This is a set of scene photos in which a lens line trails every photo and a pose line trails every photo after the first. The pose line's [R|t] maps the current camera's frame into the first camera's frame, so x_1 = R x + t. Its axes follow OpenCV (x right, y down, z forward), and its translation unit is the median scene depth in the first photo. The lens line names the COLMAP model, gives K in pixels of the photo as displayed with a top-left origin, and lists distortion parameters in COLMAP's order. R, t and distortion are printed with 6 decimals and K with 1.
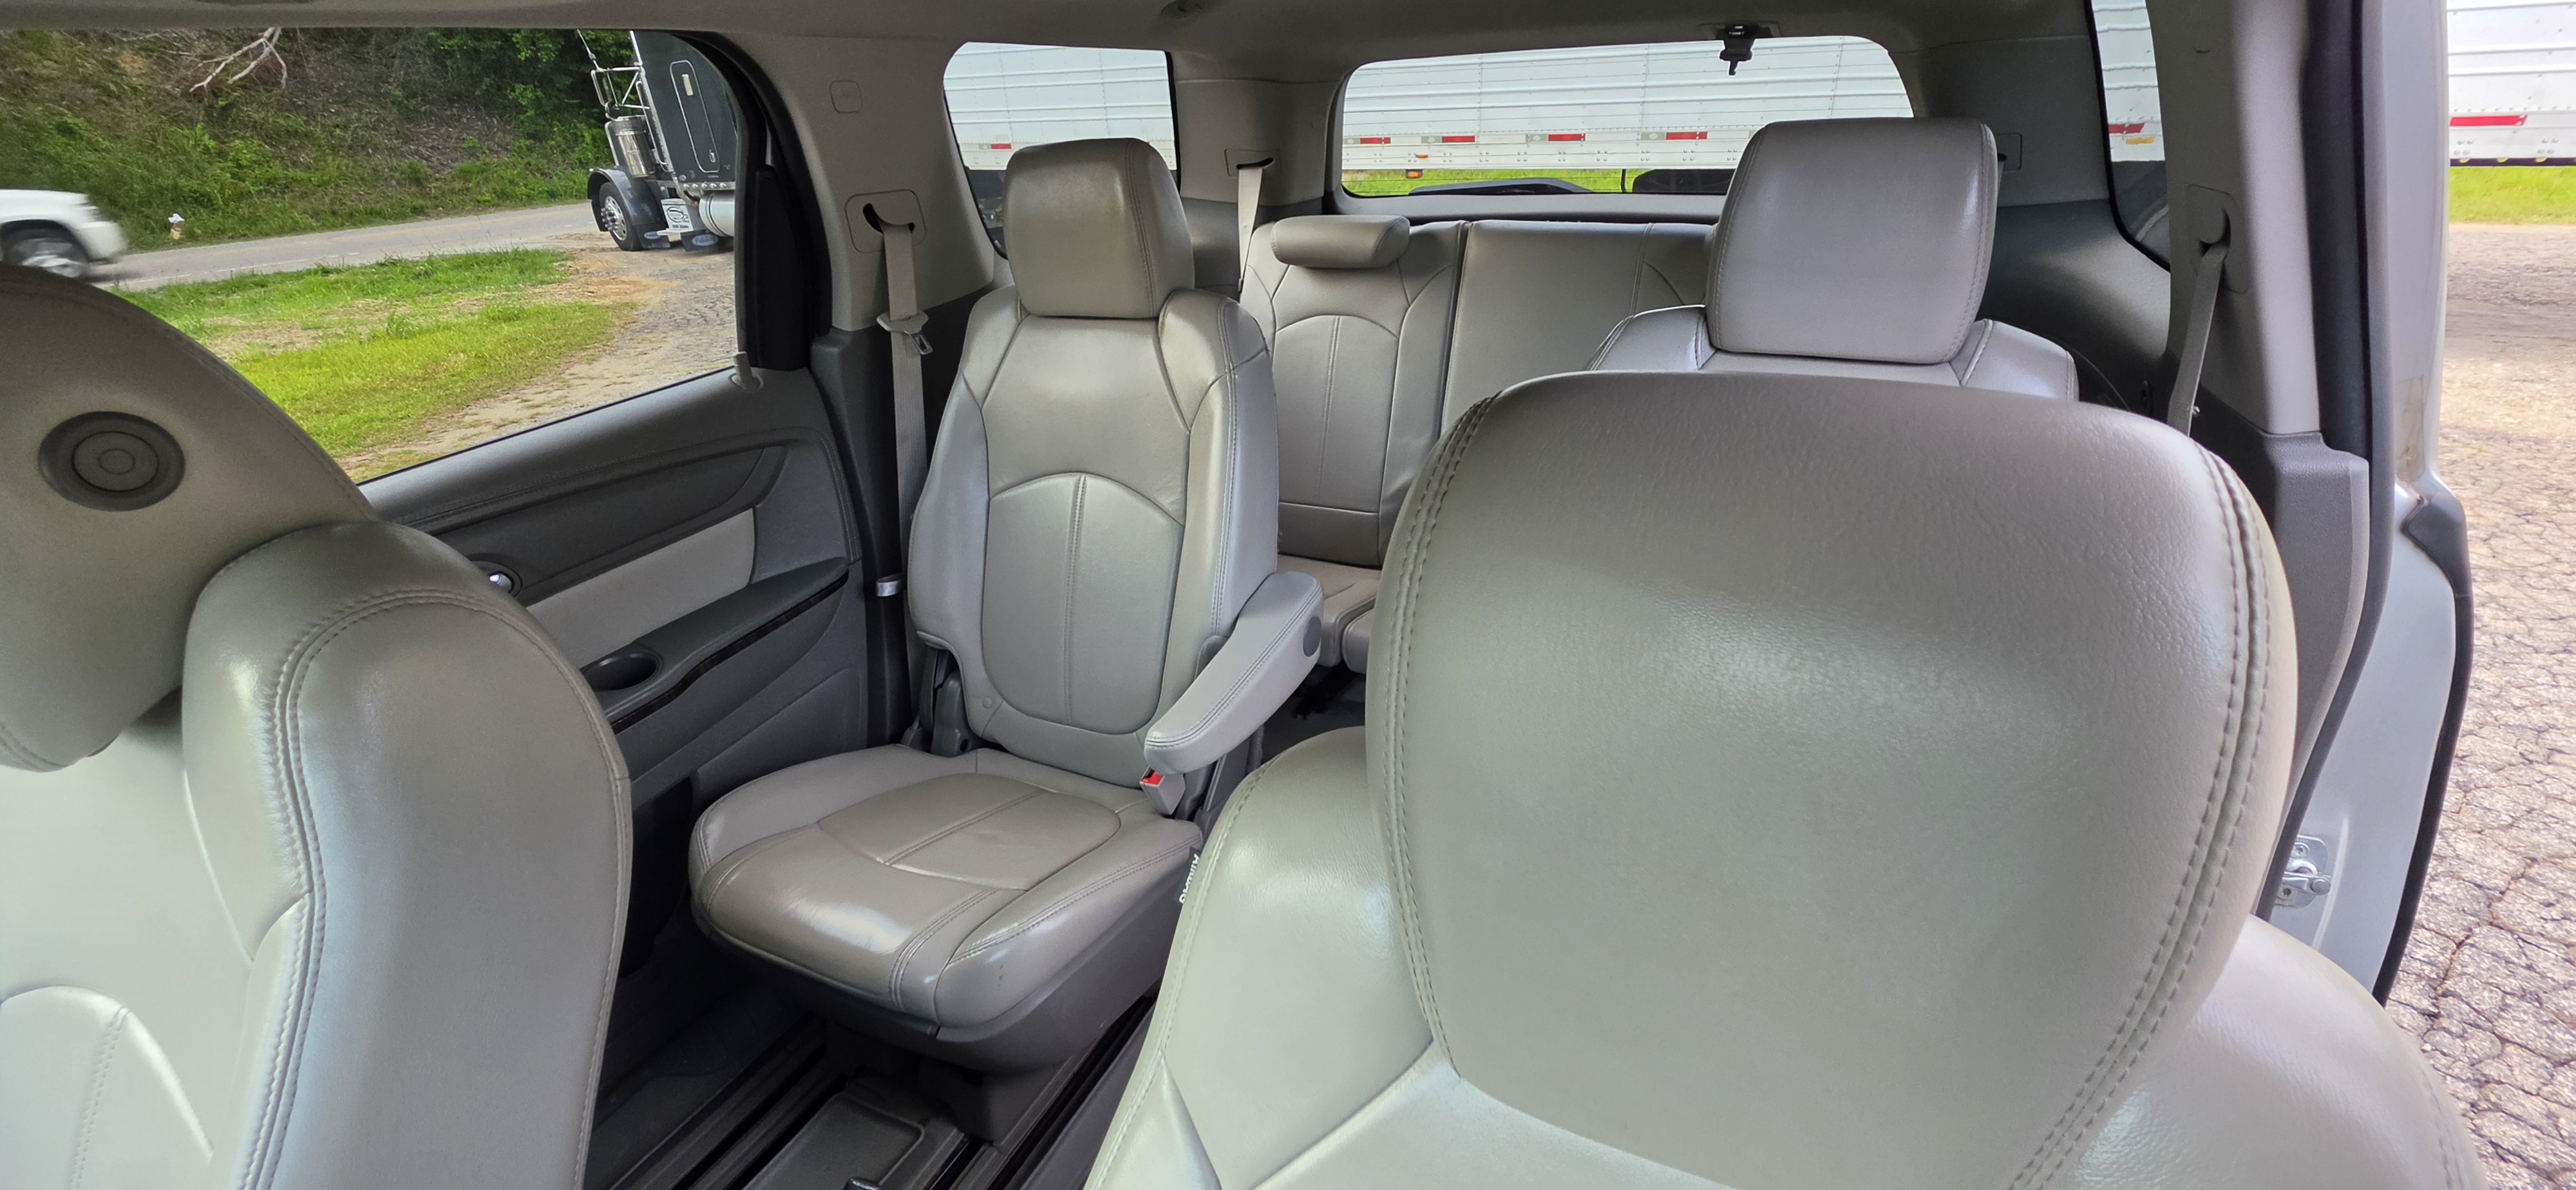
lens RADIAL K [[1037.3, 0, 1294.7], [0, 1037.3, 582.4], [0, 0, 1]] dist [0.001669, -0.000028]
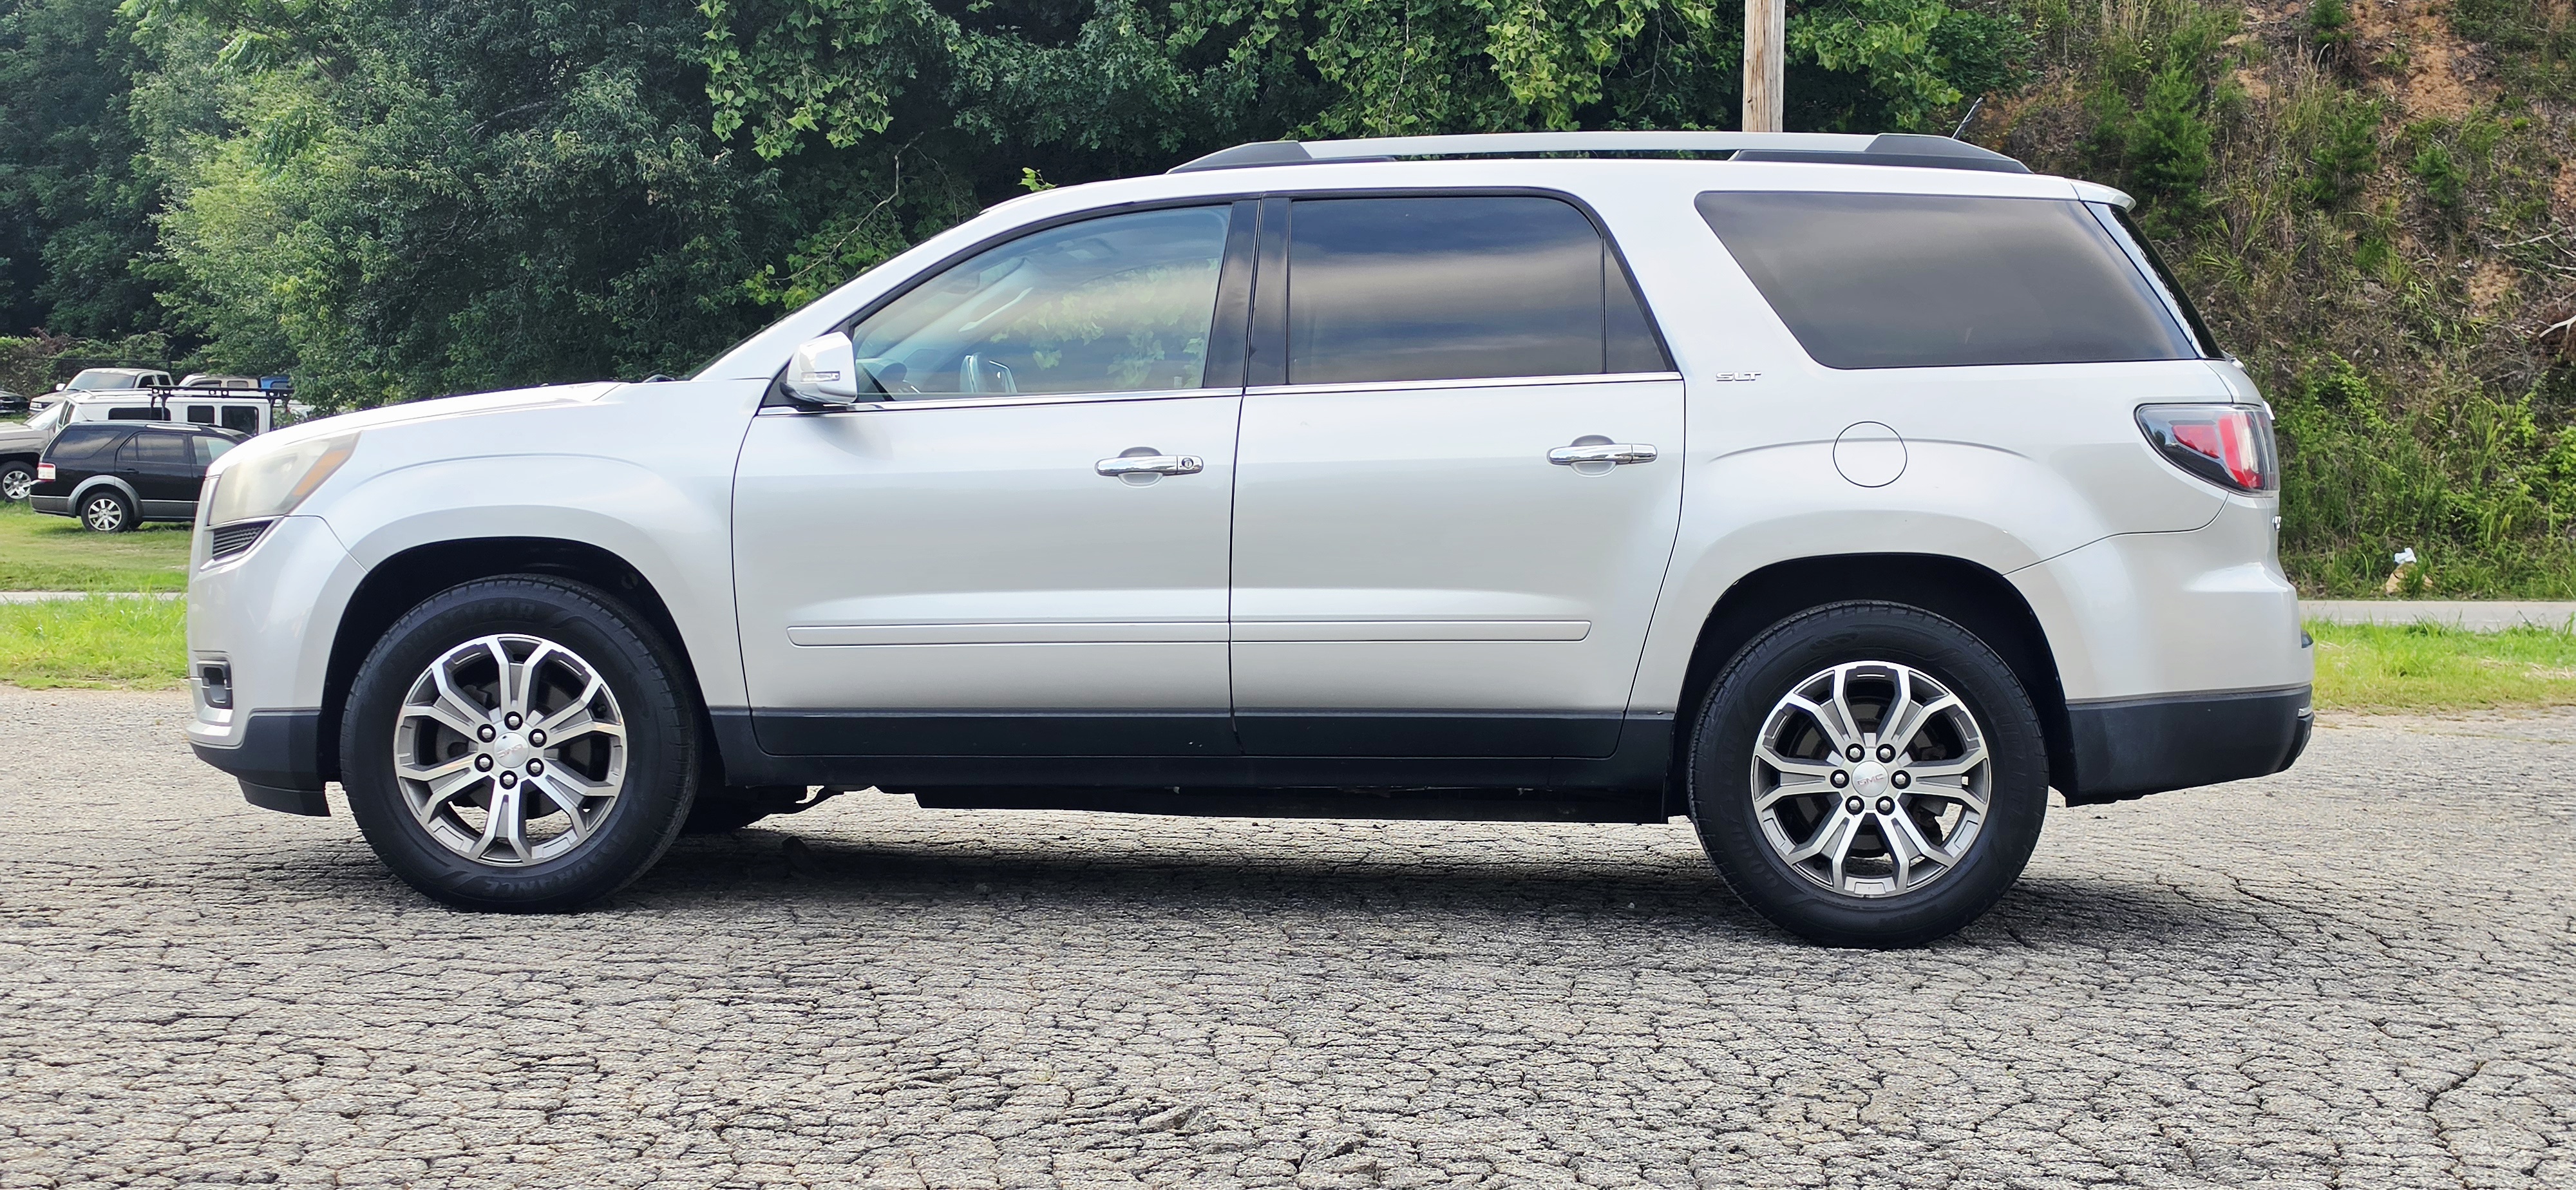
lens RADIAL K [[3545.9, 0, 1289.8], [0, 3545.9, 595.9], [0, 0, 1]] dist [0.082843, 0.000000]
pose [[0.379982, 0.081827, -0.921367, 3.764511], [-0.418738, 0.903388, -0.092462, 0.683382], [0.824786, 0.420946, 0.377535, -1.266587]]
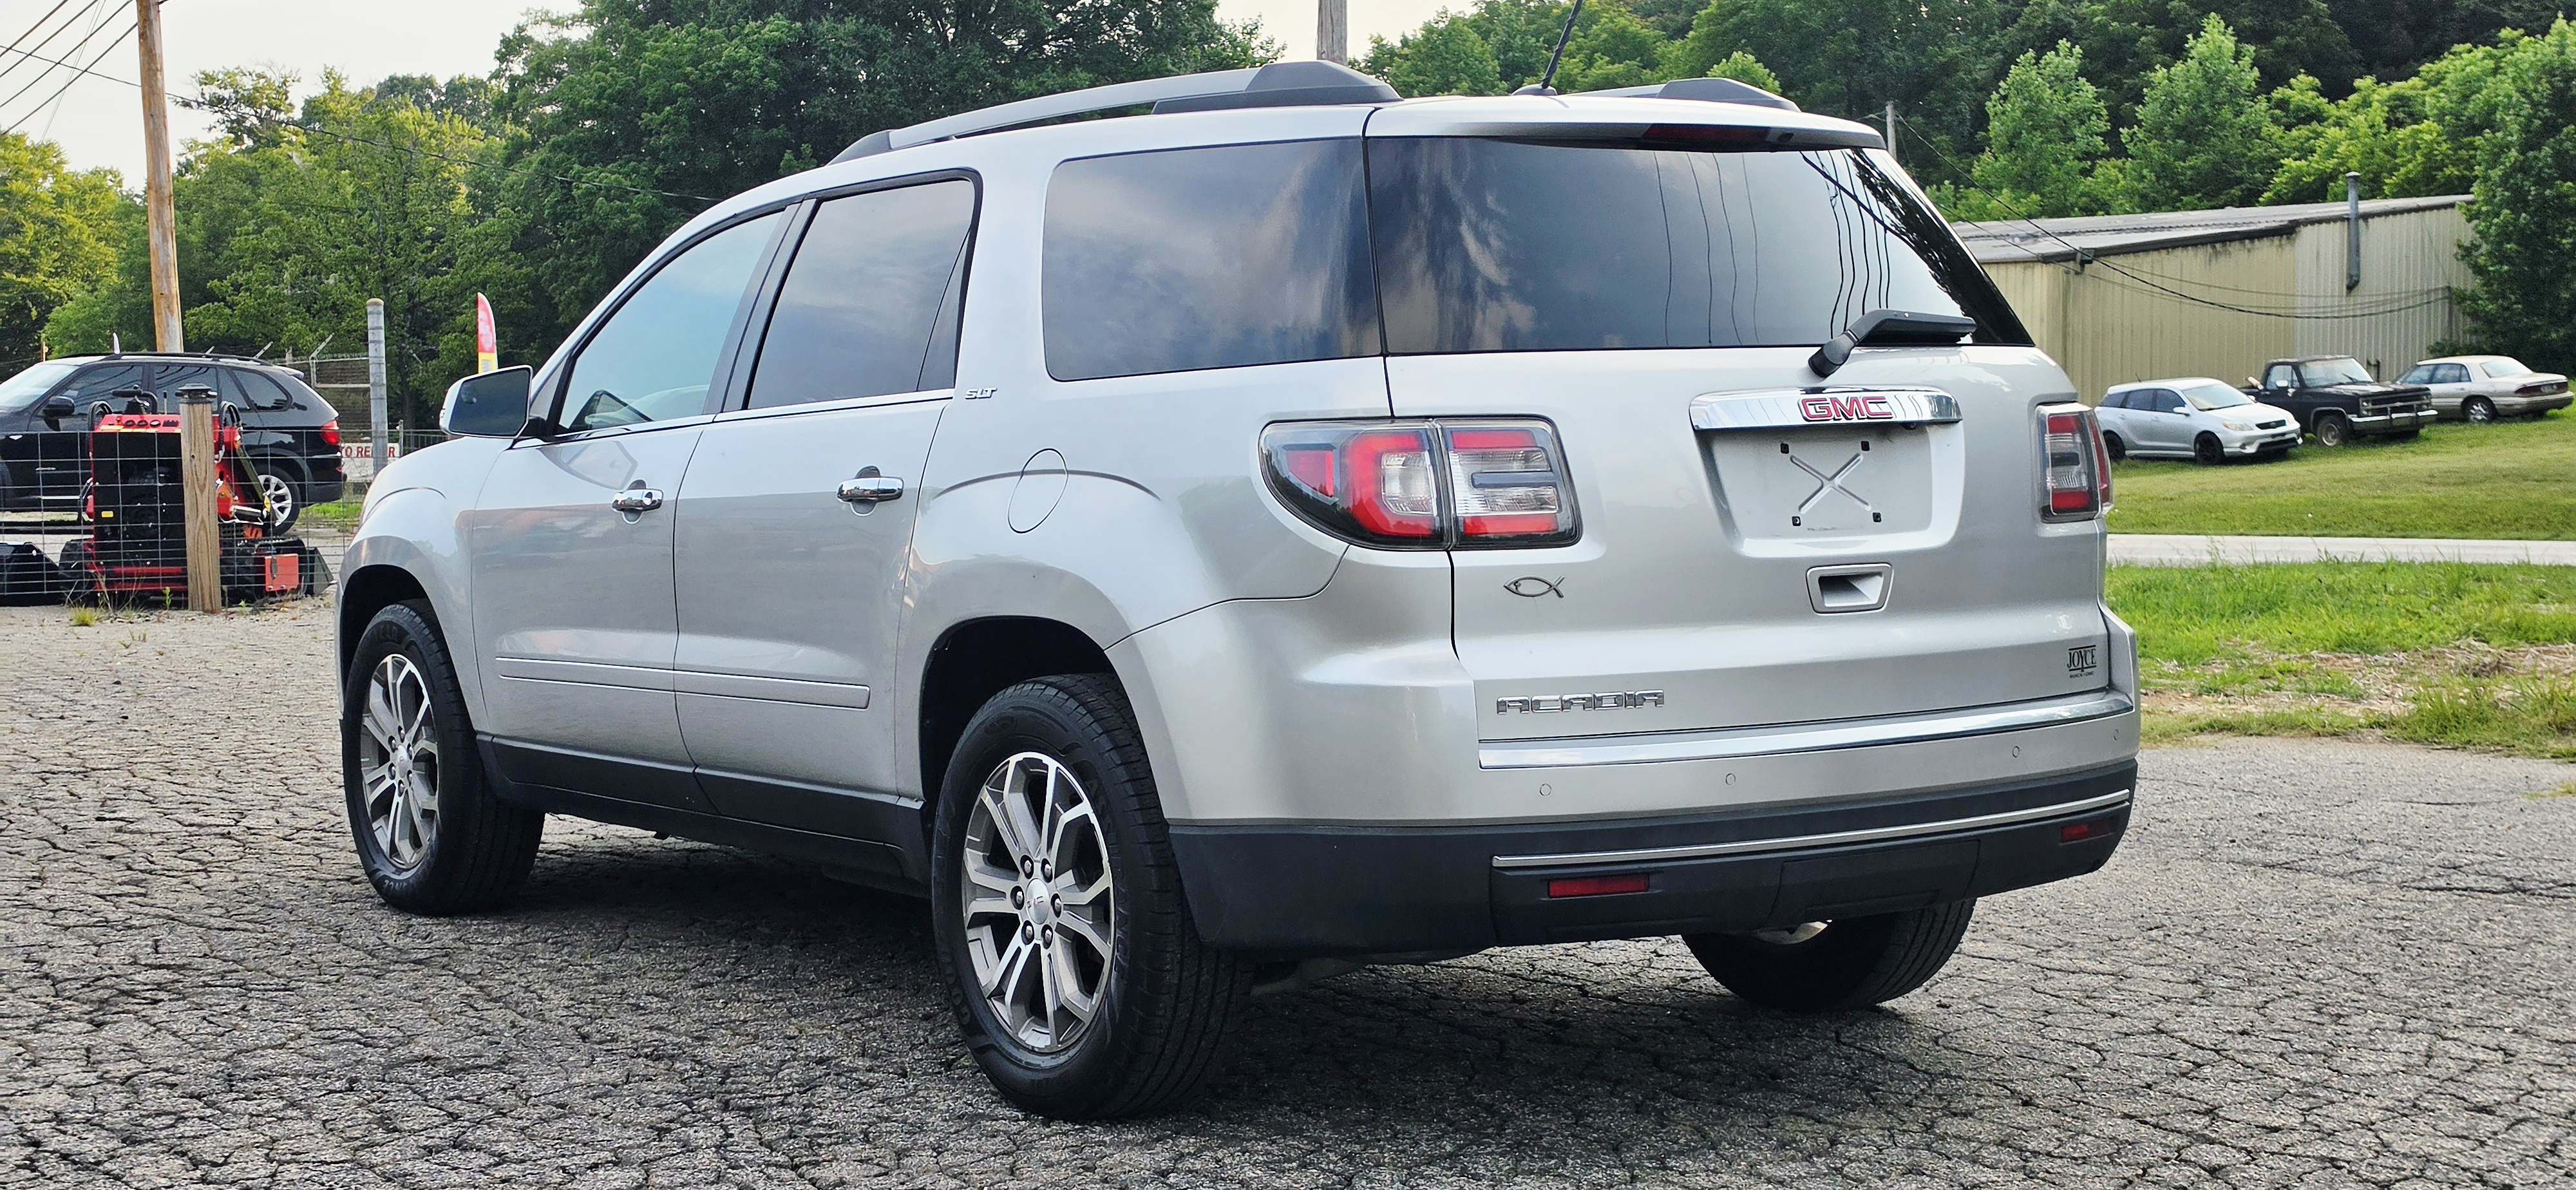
lens RADIAL K [[3545.9, 0, 1301.7], [0, 3545.9, 702.7], [0, 0, 1]] dist [0.082843, 0.000000]
pose [[-0.491972, 0.124302, -0.861692, 2.988451], [-0.338446, 0.884600, 0.320838, -0.895601], [0.802133, 0.449479, -0.393129, 1.960491]]
